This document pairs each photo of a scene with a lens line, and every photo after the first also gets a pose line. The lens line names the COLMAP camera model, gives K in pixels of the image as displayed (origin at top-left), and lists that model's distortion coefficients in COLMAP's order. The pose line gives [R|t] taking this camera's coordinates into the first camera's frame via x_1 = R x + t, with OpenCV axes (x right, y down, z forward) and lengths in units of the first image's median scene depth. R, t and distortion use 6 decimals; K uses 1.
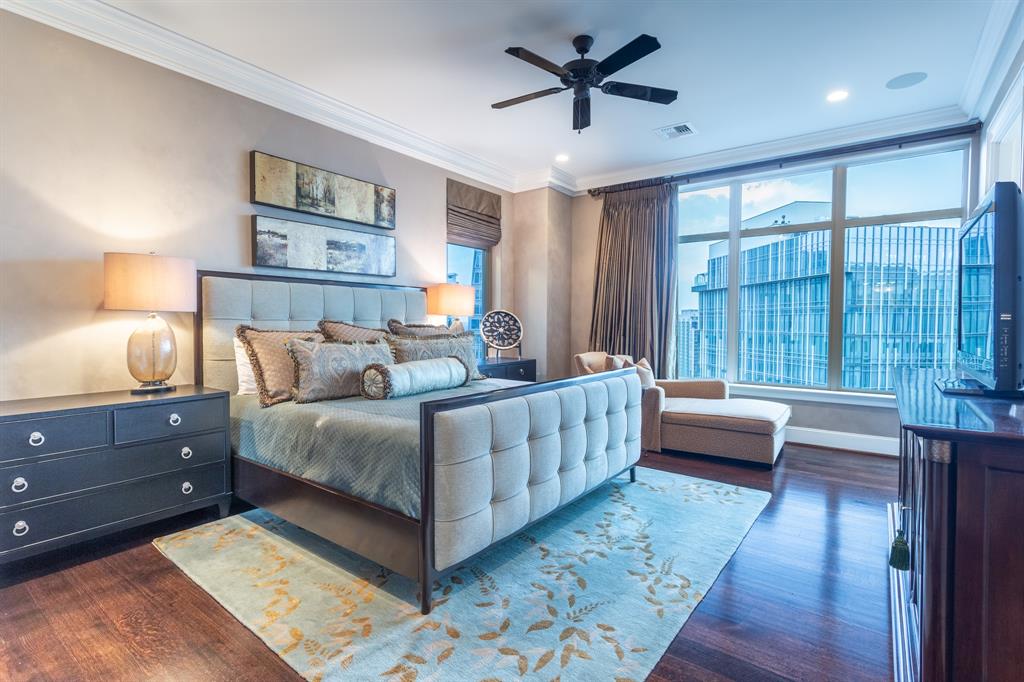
lens RADIAL K [[490.2, 0, 517.7], [0, 490.2, 336.3], [0, 0, 1]] dist [0.005148, 0.001553]
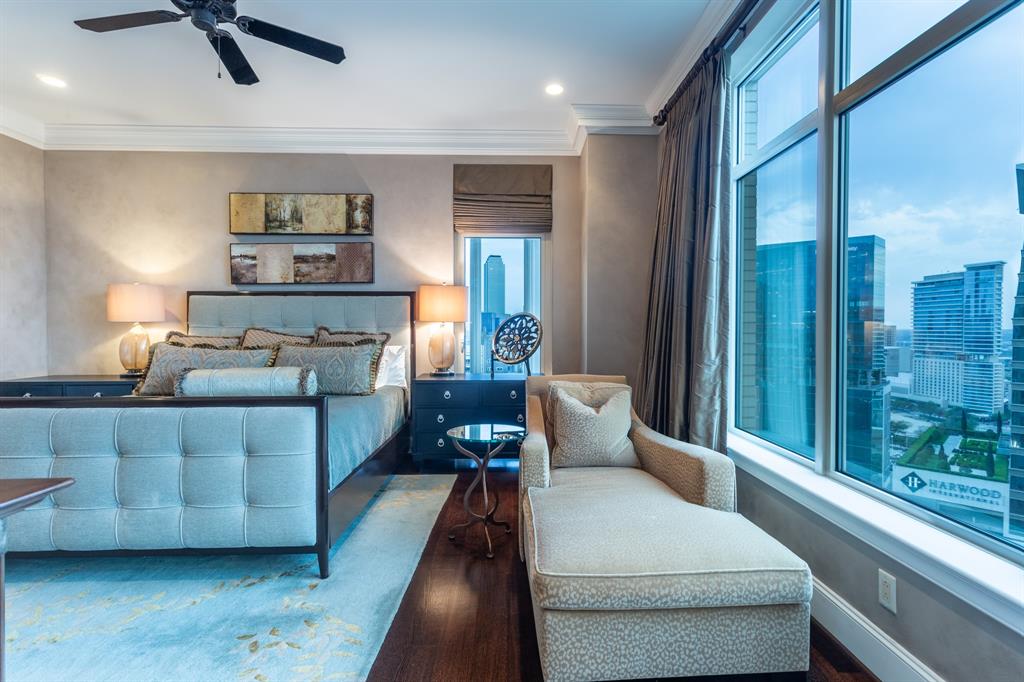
lens RADIAL K [[490.2, 0, 517.7], [0, 490.2, 336.3], [0, 0, 1]] dist [0.005148, 0.001553]
pose [[0.614137, 0.009300, -0.789145, 0.809935], [-0.020171, 0.999789, -0.003915, -0.018625], [0.788942, 0.018322, 0.614195, 0.724928]]
